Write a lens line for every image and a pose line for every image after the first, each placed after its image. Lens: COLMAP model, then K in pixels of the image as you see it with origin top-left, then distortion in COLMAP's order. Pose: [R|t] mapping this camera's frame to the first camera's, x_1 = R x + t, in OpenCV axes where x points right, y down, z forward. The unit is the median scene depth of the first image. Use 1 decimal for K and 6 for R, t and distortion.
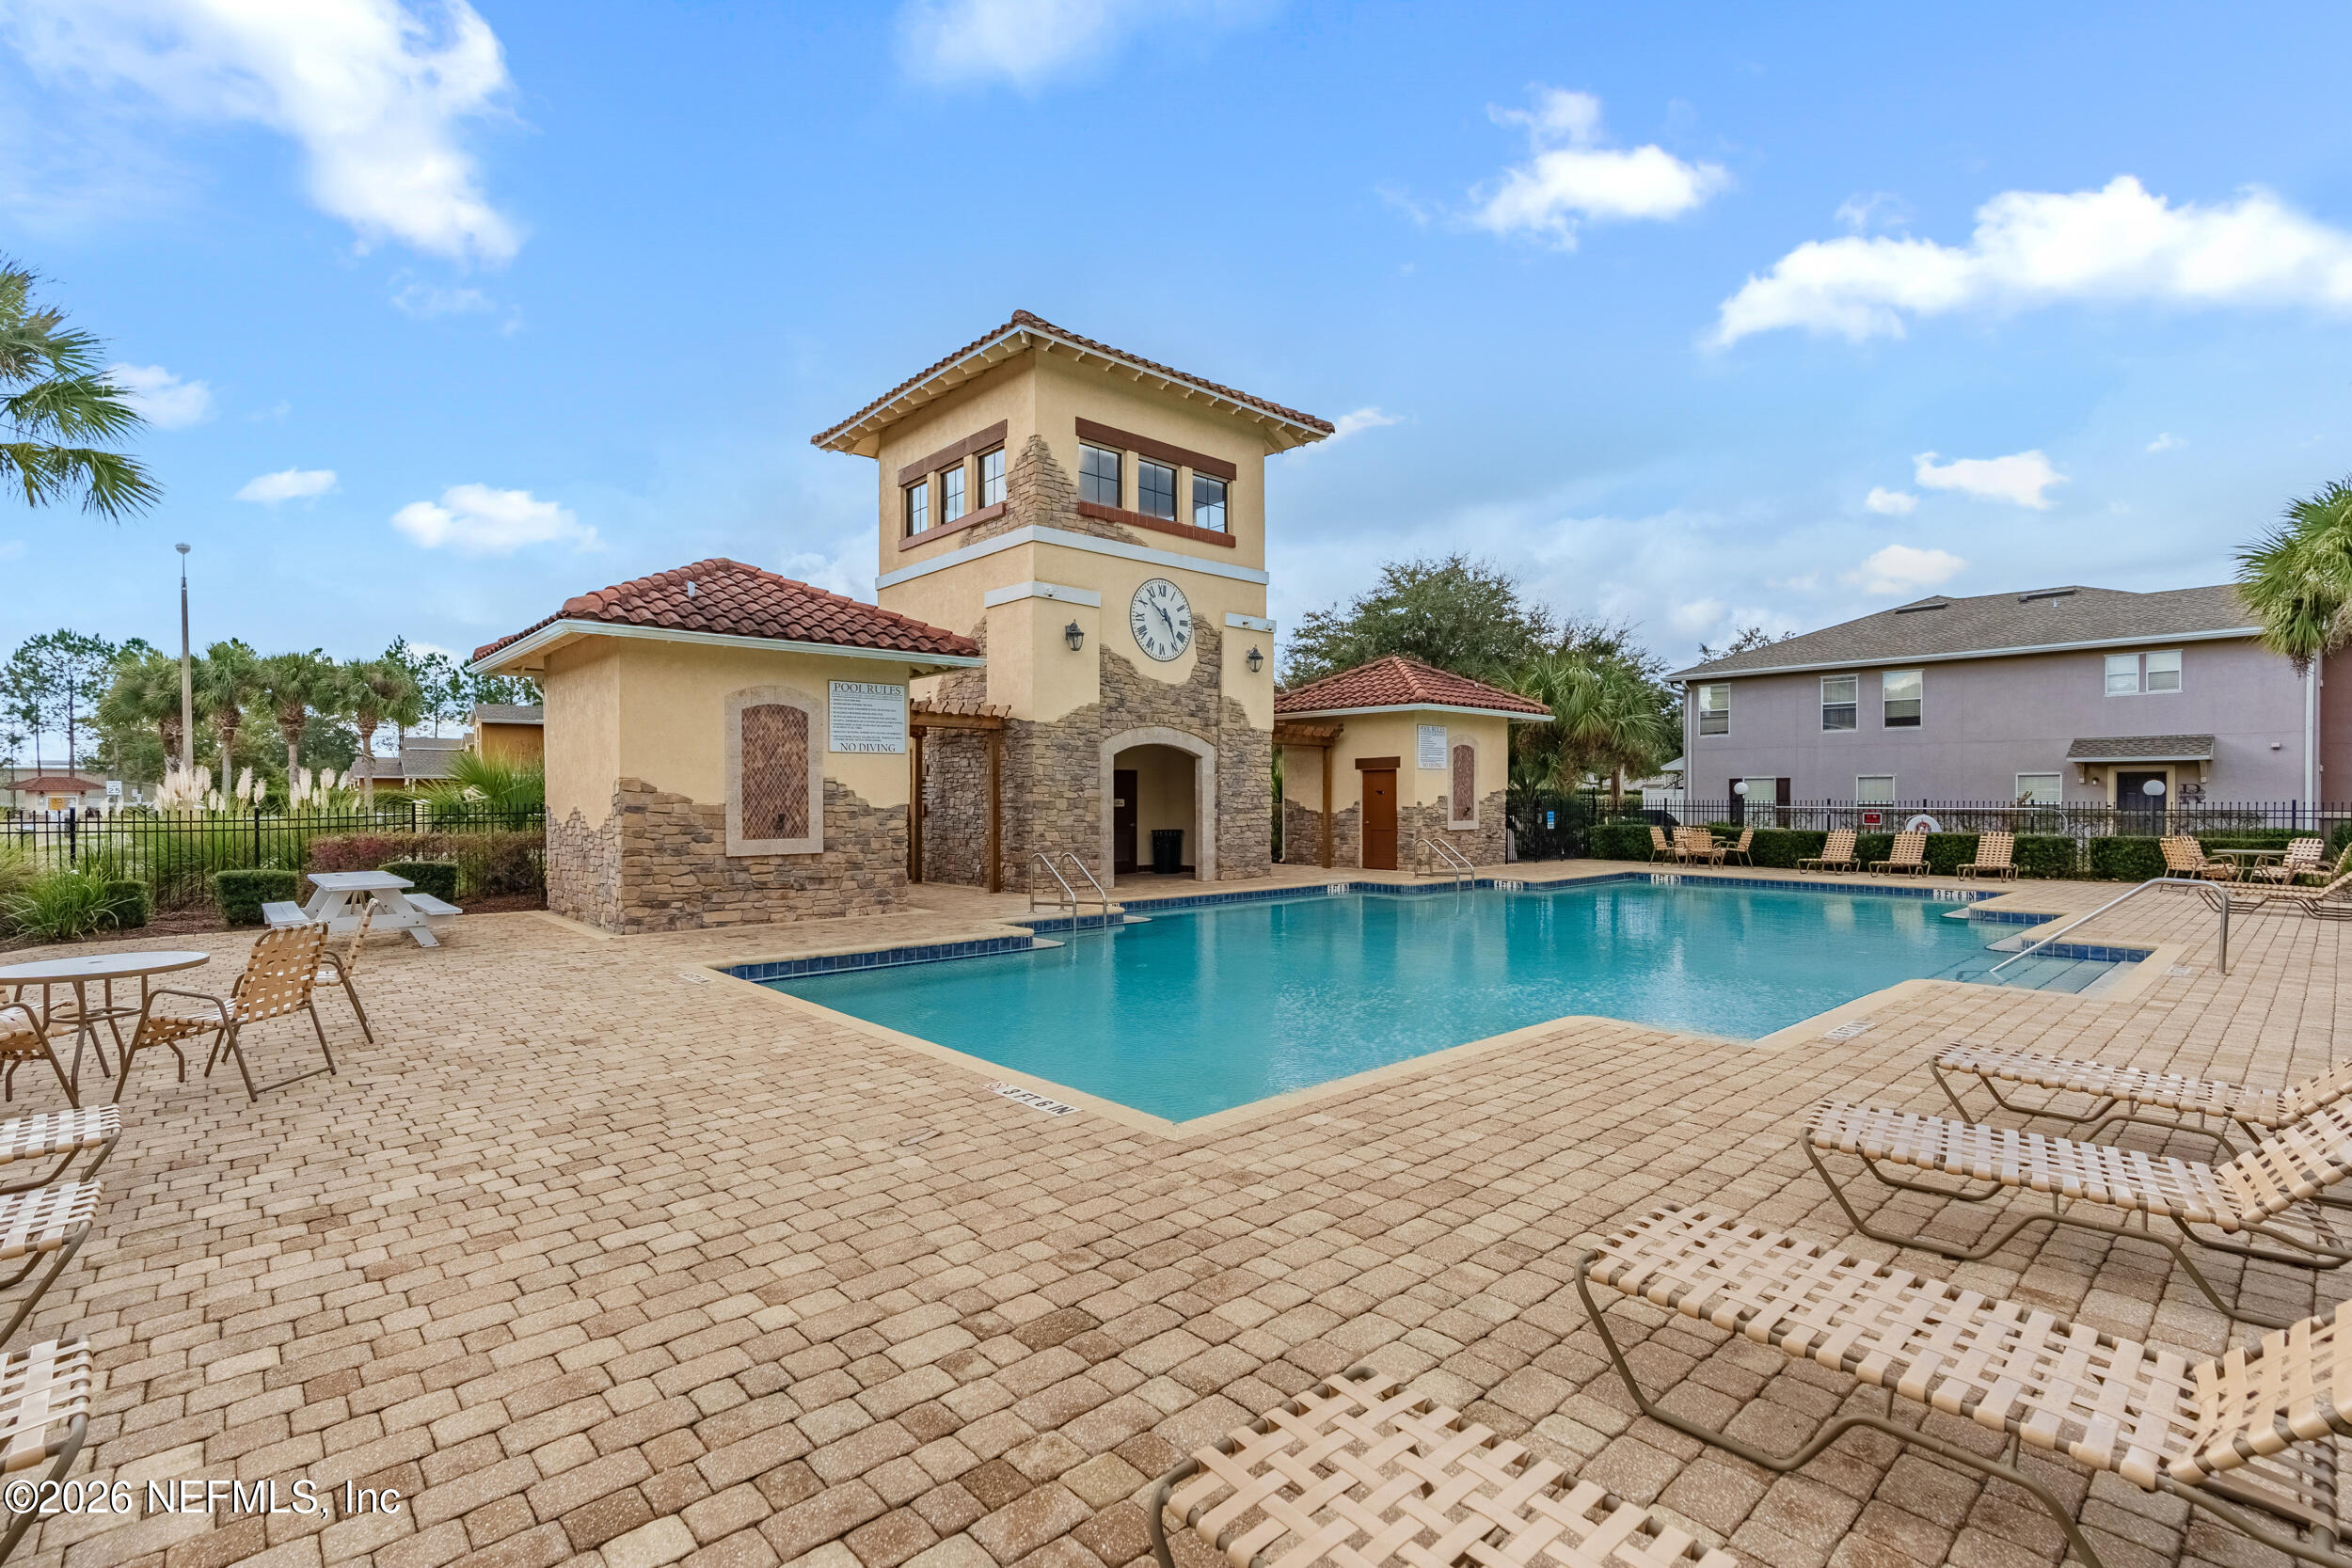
lens RADIAL K [[1062.7, 0, 1176.0], [0, 1062.7, 784.0], [0, 0, 1]] dist [-0.001026, 0.000057]
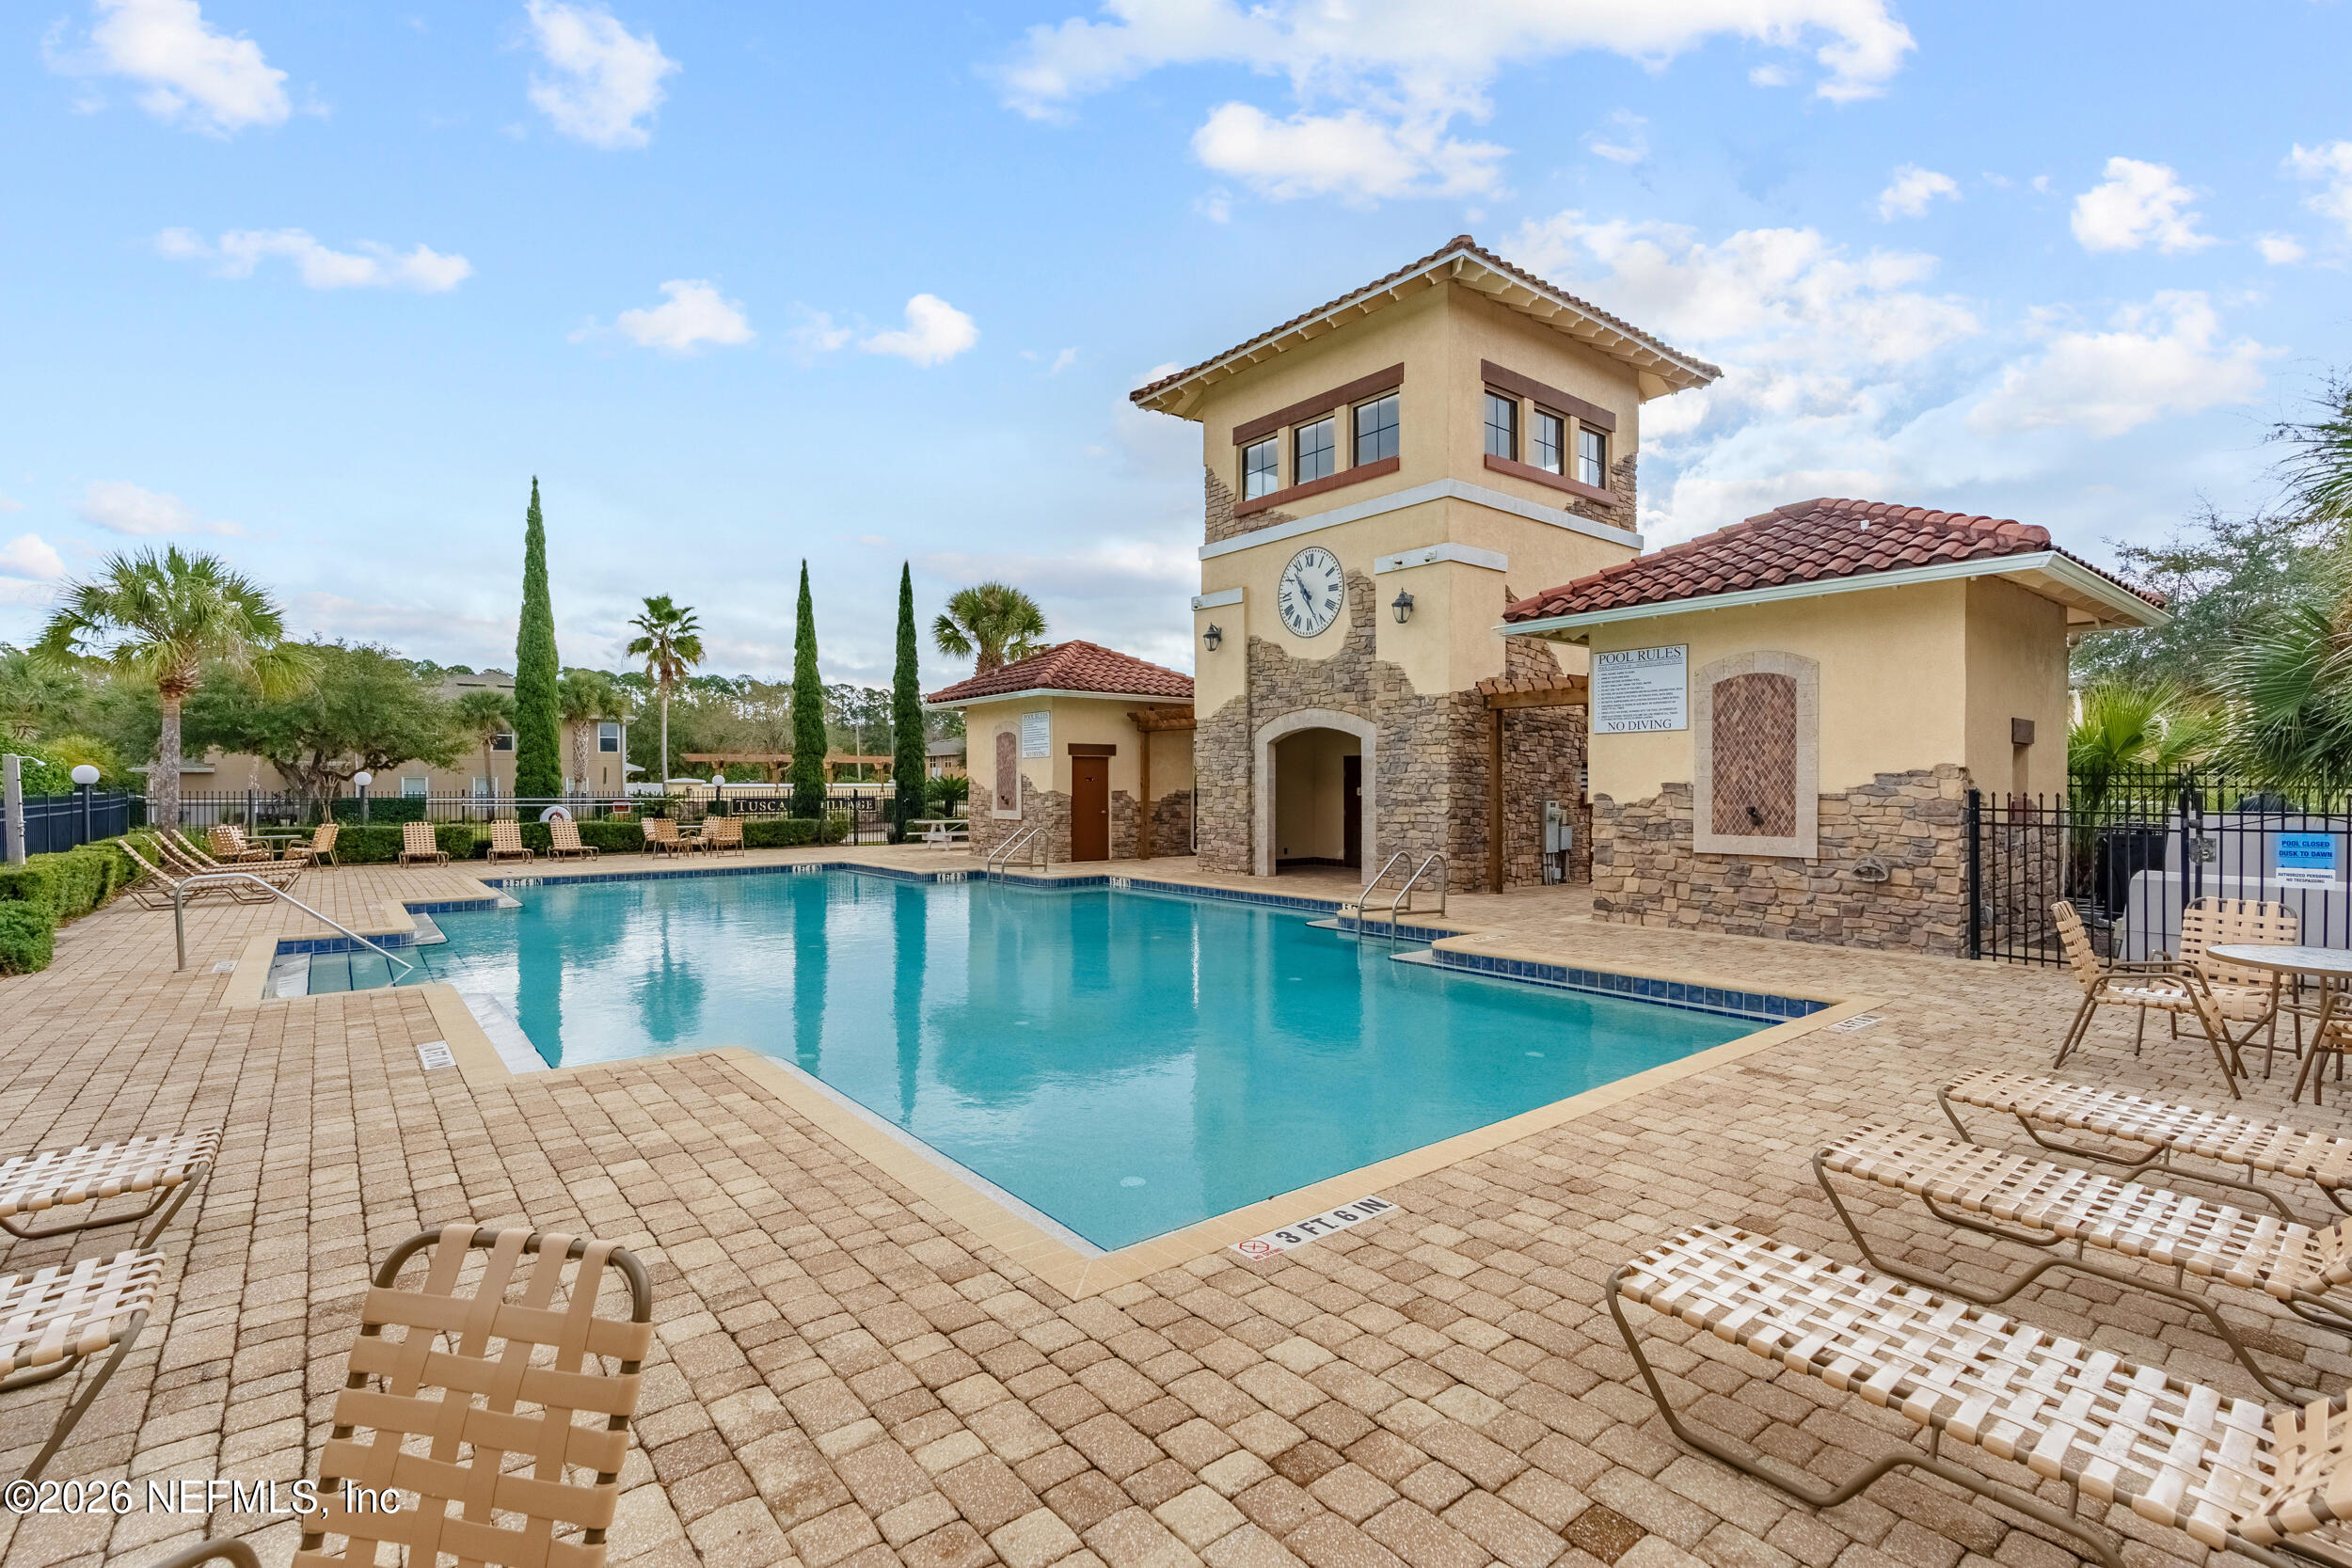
lens RADIAL K [[1062.7, 0, 1176.0], [0, 1062.7, 784.0], [0, 0, 1]] dist [-0.001026, 0.000057]
pose [[-0.053206, -0.005401, -0.998569, 0.902594], [0.009372, 0.999939, -0.005908, 0.014996], [0.998540, -0.009673, -0.053152, 0.929113]]
